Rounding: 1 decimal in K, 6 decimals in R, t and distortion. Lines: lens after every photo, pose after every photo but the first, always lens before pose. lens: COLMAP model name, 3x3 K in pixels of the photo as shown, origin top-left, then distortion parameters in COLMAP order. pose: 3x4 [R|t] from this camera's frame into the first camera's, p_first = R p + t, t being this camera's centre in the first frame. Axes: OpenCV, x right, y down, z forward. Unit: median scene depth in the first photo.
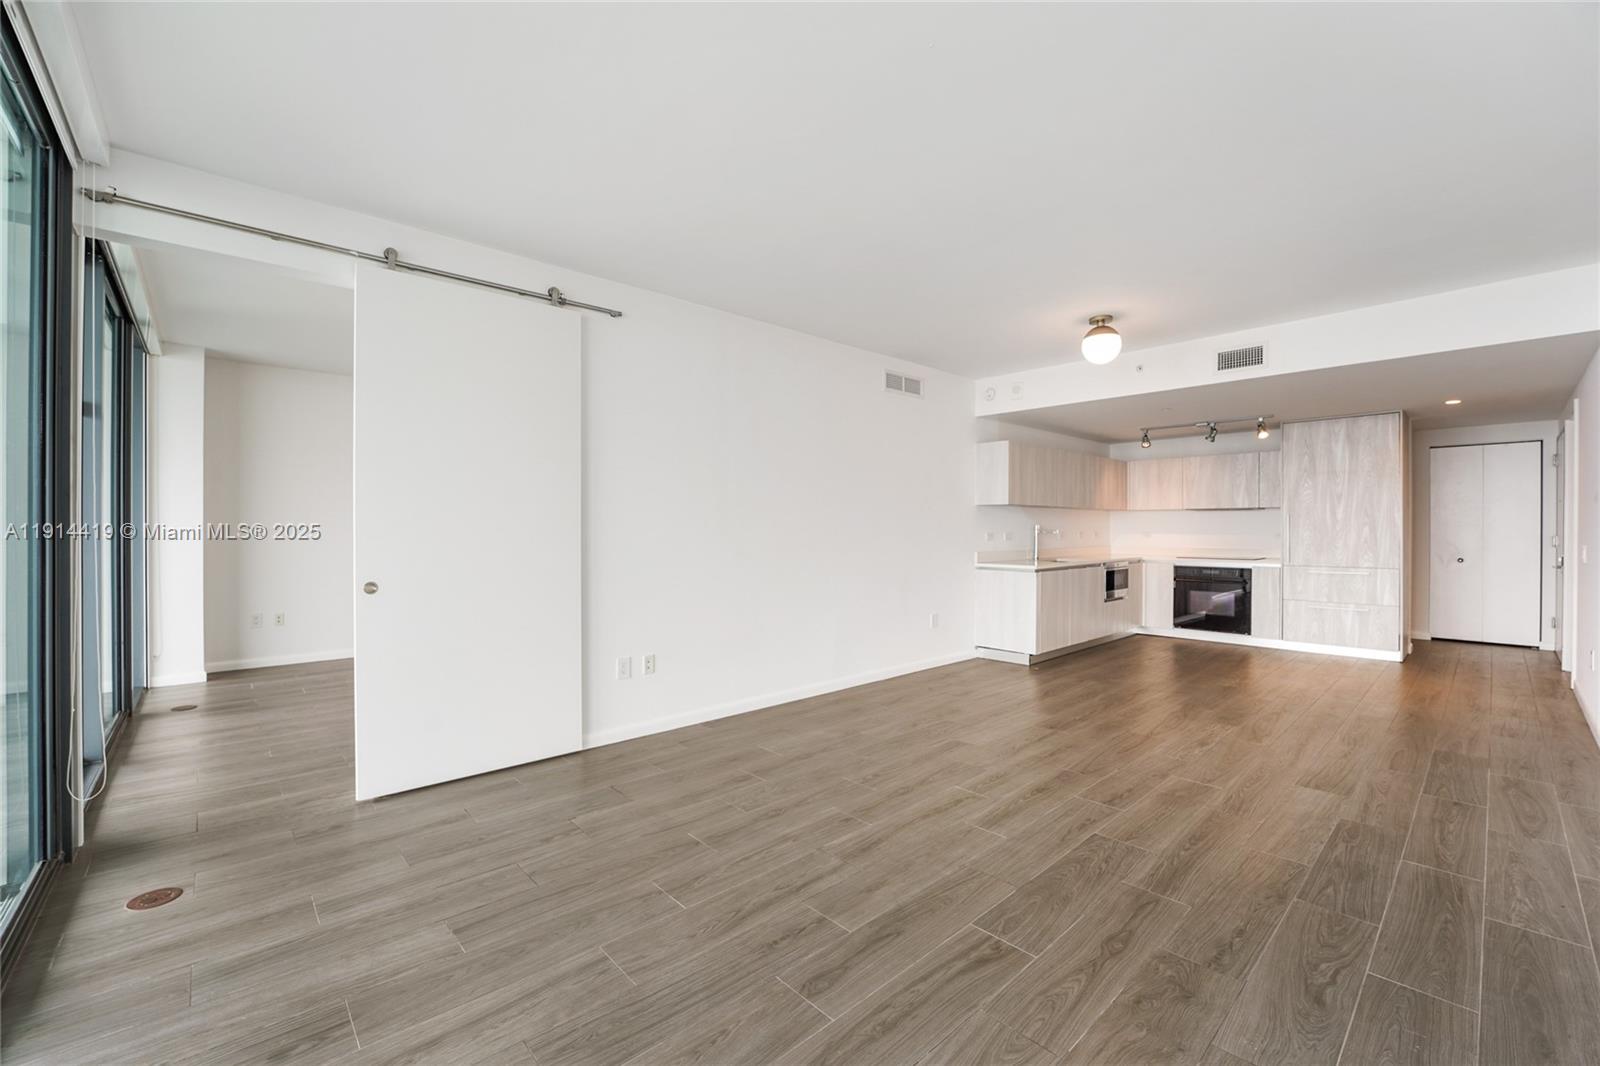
lens RADIAL K [[658.3, 0, 811.6], [0, 658.3, 538.8], [0, 0, 1]] dist [-0.015344, -0.000004]
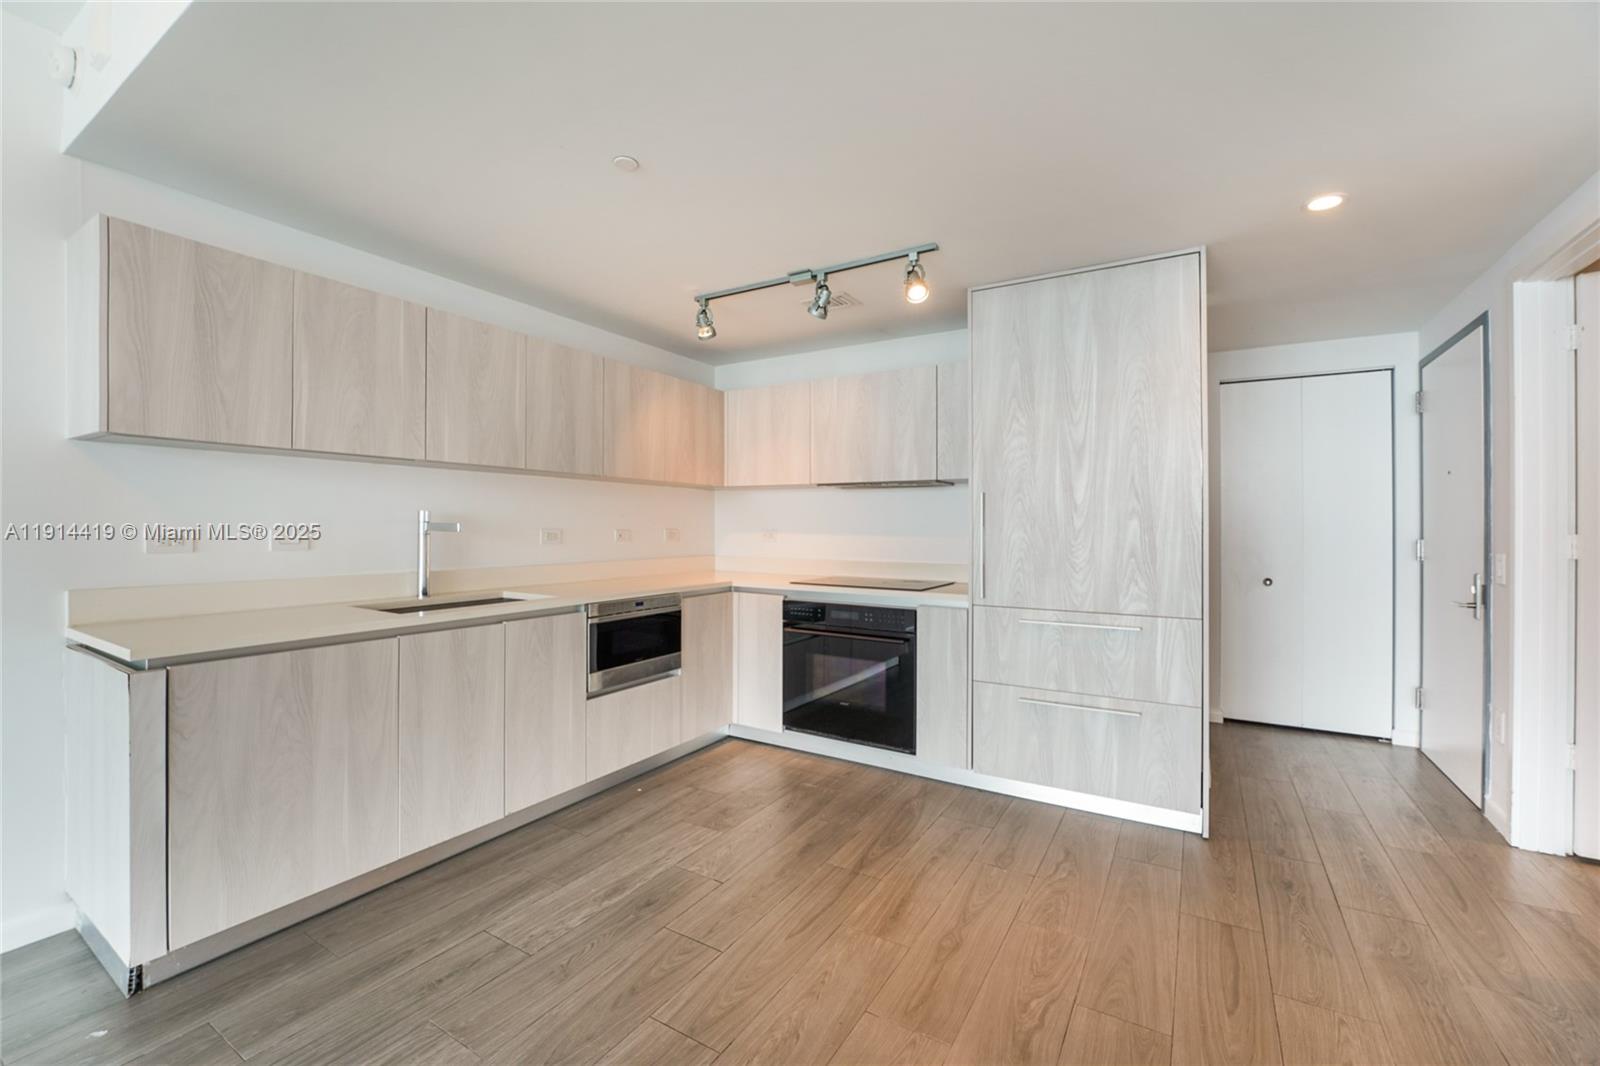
lens RADIAL K [[658.3, 0, 792.5], [0, 658.3, 527.9], [0, 0, 1]] dist [-0.015344, -0.000004]
pose [[0.966008, 0.005705, 0.258448, 0.479996], [-0.002492, 0.999915, -0.012761, -0.006012], [-0.258499, 0.011683, 0.965941, 0.588337]]
